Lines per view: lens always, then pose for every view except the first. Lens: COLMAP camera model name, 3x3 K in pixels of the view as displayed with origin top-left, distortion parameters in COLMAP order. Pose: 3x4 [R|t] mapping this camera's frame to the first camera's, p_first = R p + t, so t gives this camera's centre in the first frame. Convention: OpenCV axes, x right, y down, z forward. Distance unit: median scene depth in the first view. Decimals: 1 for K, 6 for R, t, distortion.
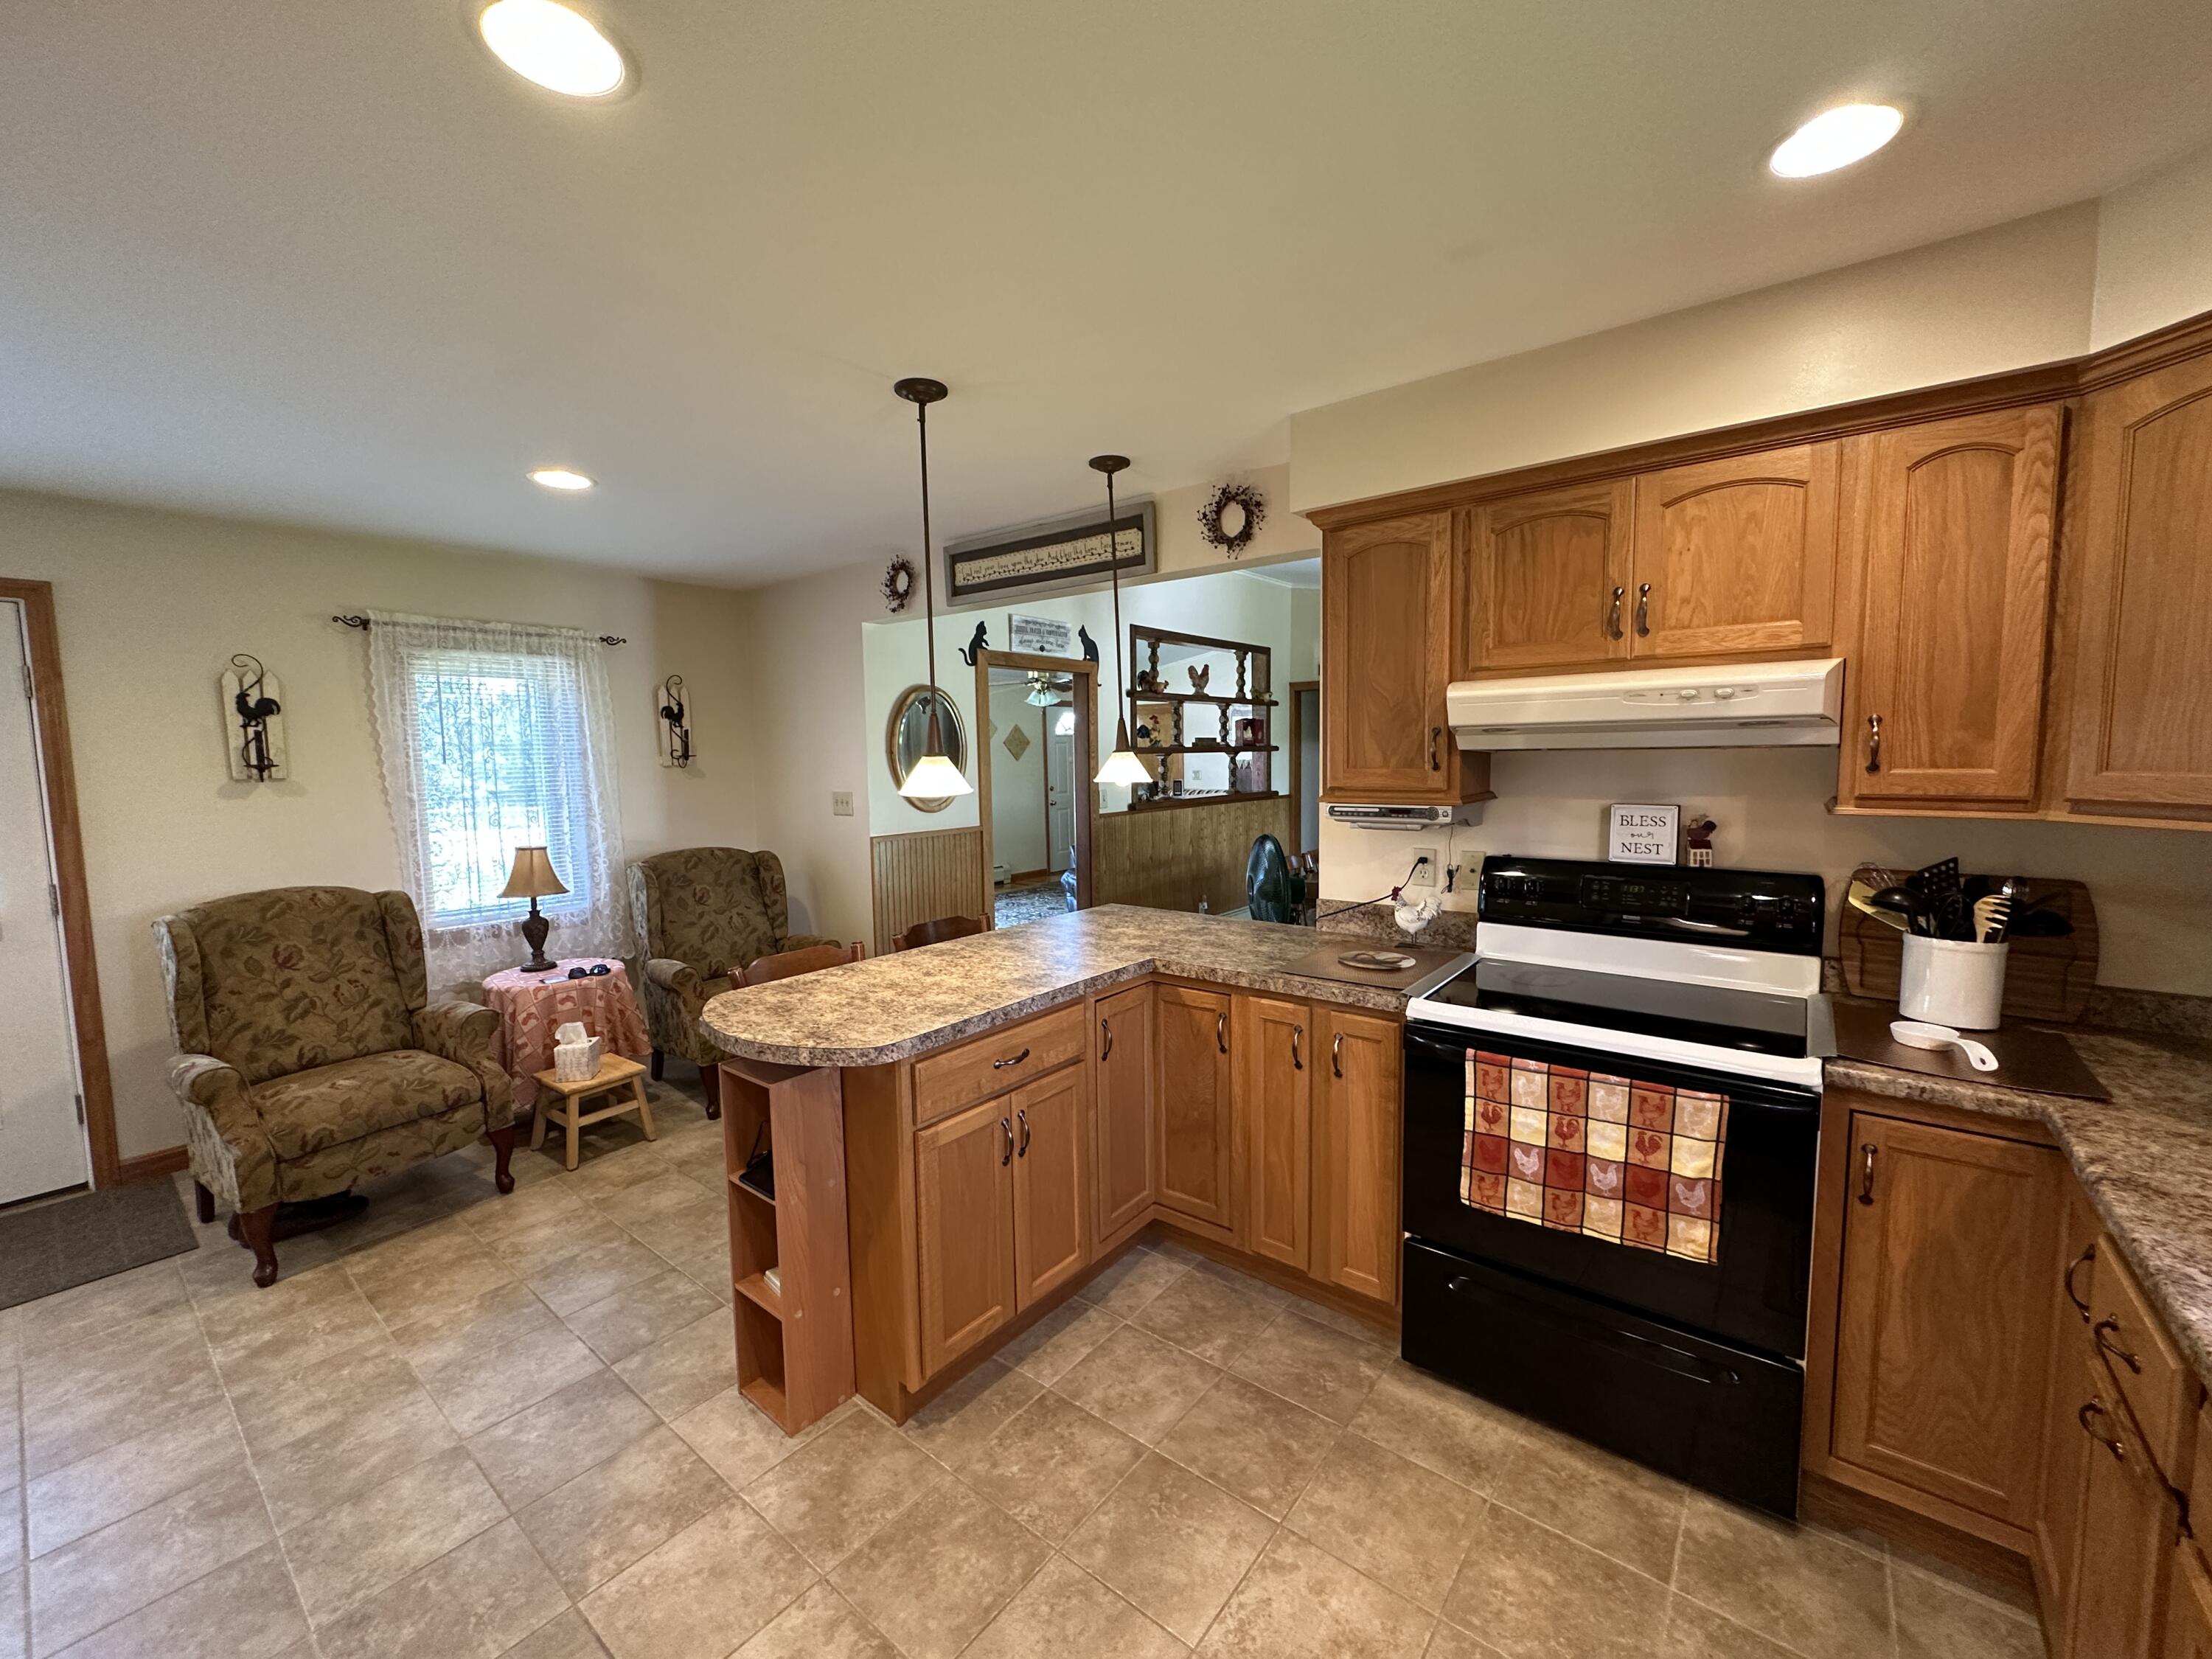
lens RADIAL K [[891.3, 0, 1105.4], [0, 891.3, 823.7], [0, 0, 1]] dist [-0.001454, 0.000709]
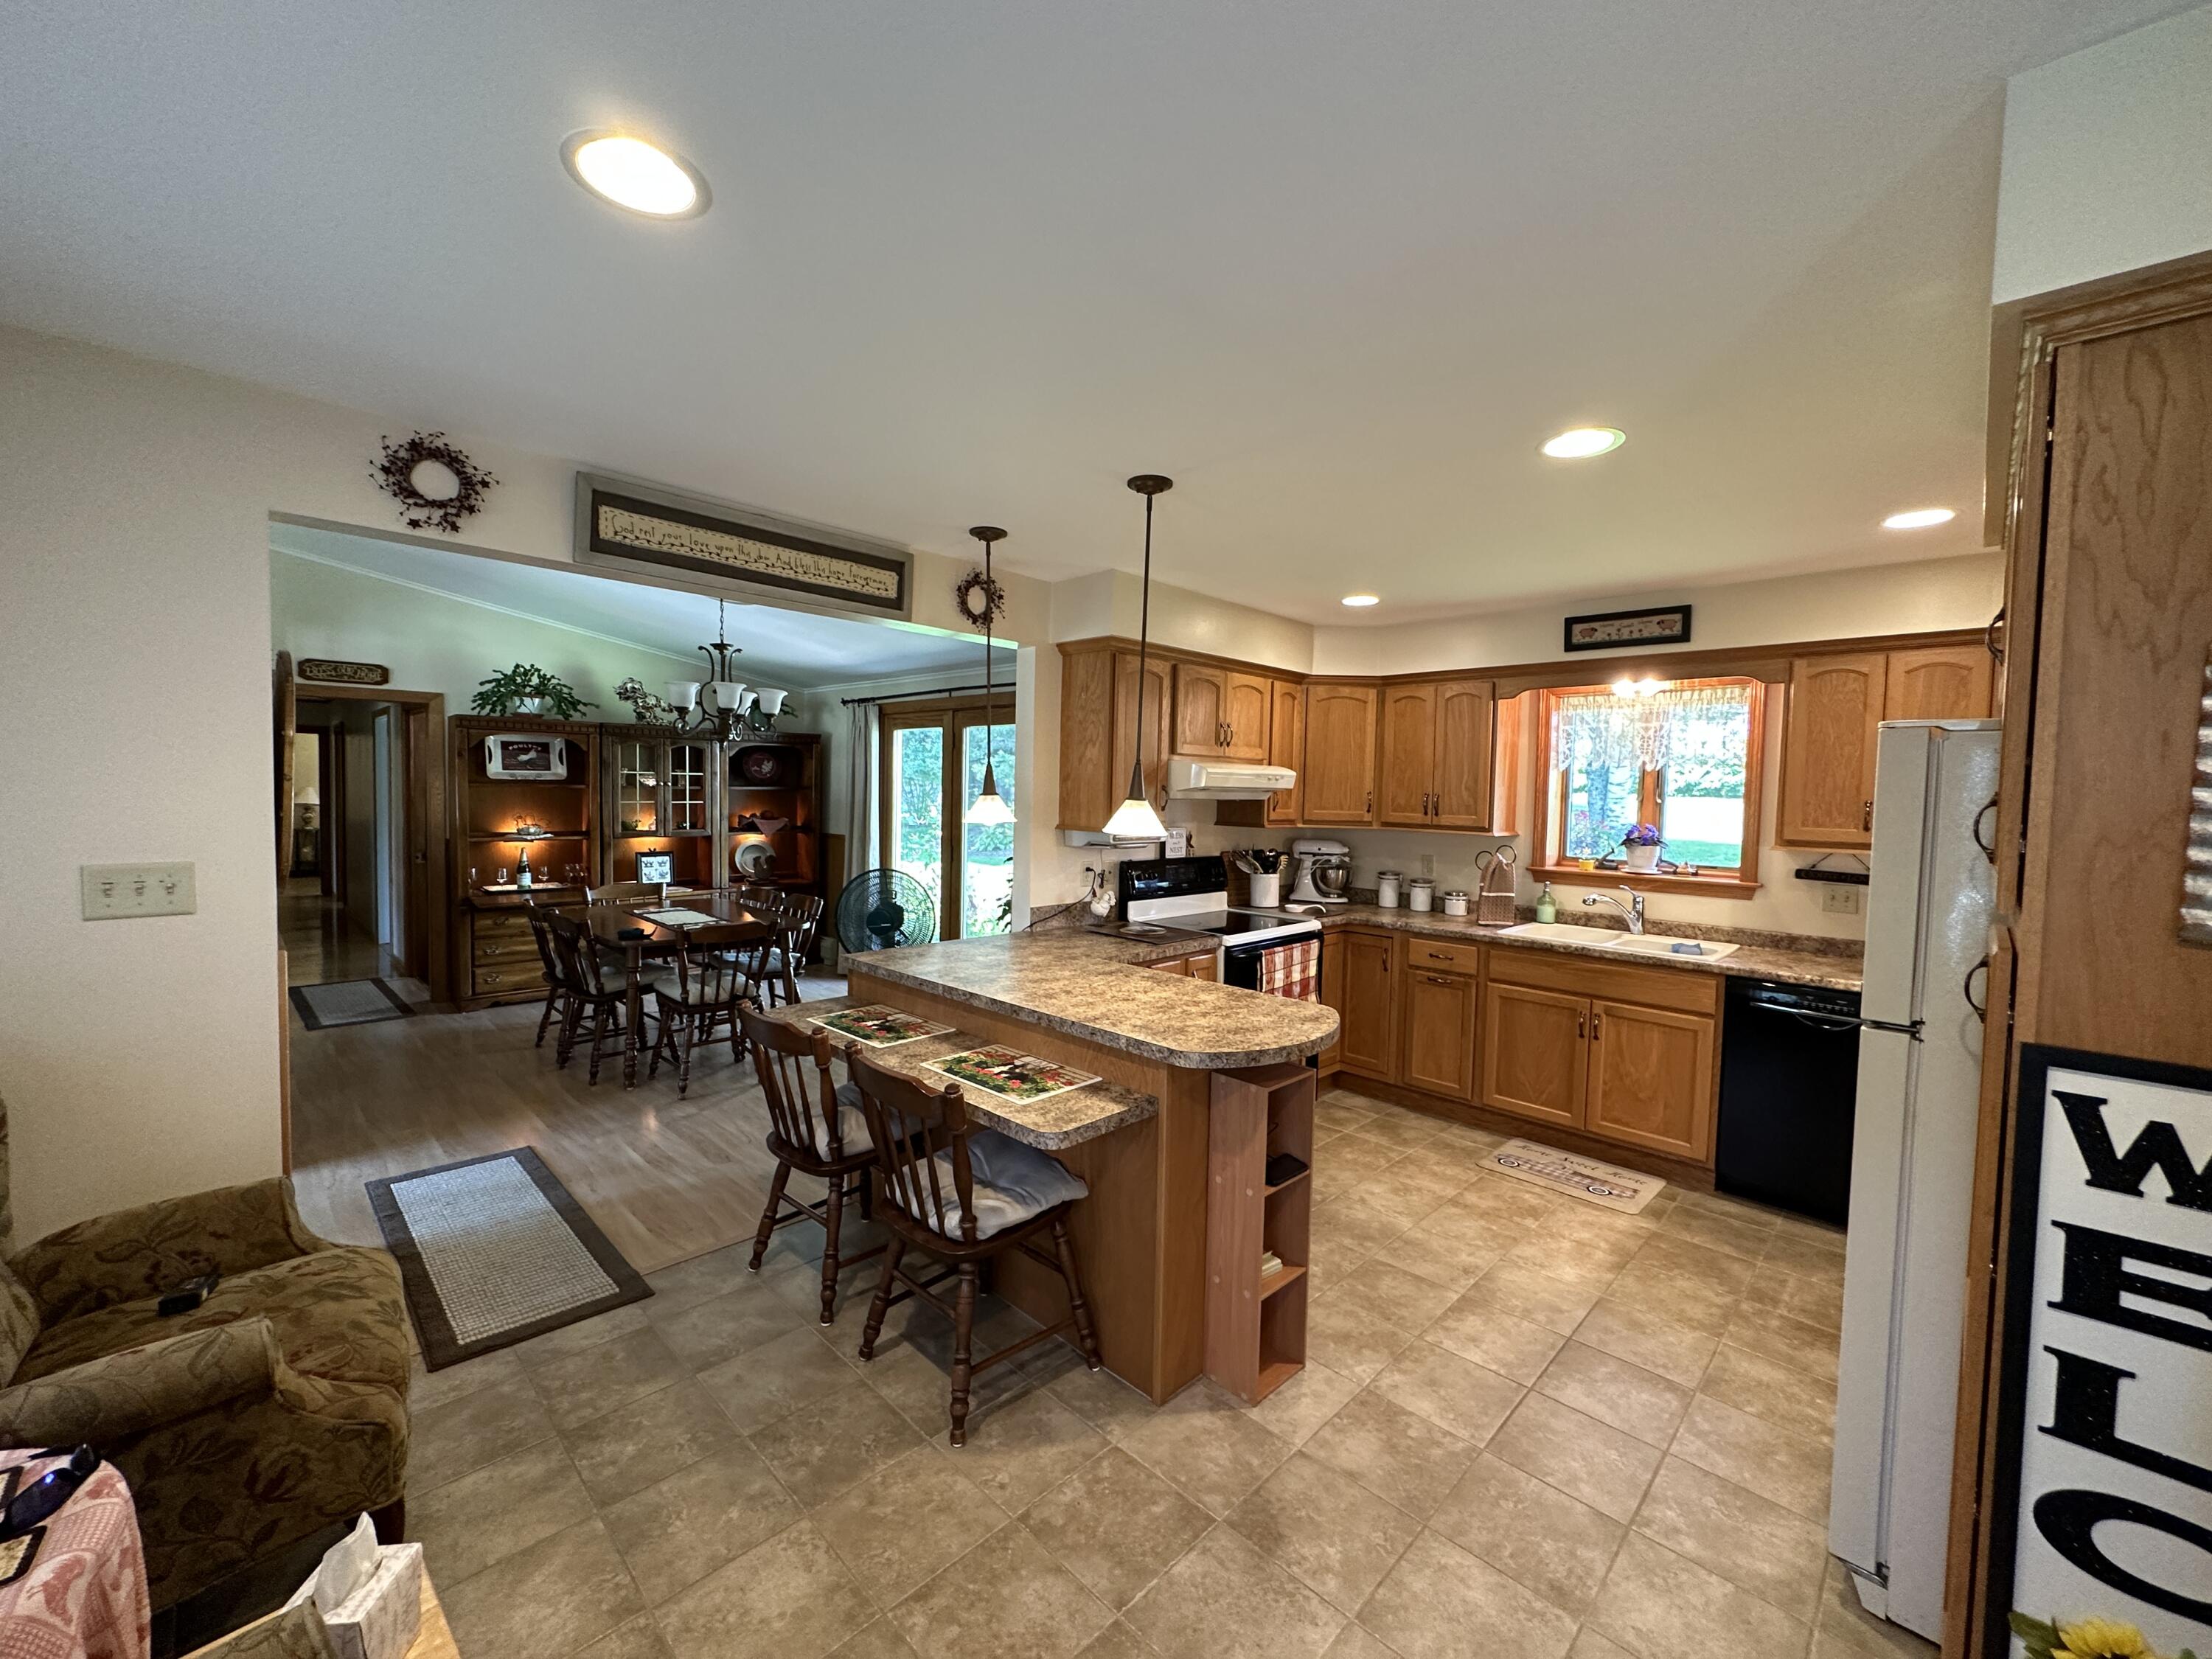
lens RADIAL K [[891.3, 0, 1109.5], [0, 891.3, 829.5], [0, 0, 1]] dist [-0.001454, 0.000709]
pose [[0.095813, -0.025528, 0.995072, -1.396347], [0.060176, 0.997991, 0.019809, -0.067144], [-0.993579, 0.057981, 0.097157, 0.988149]]
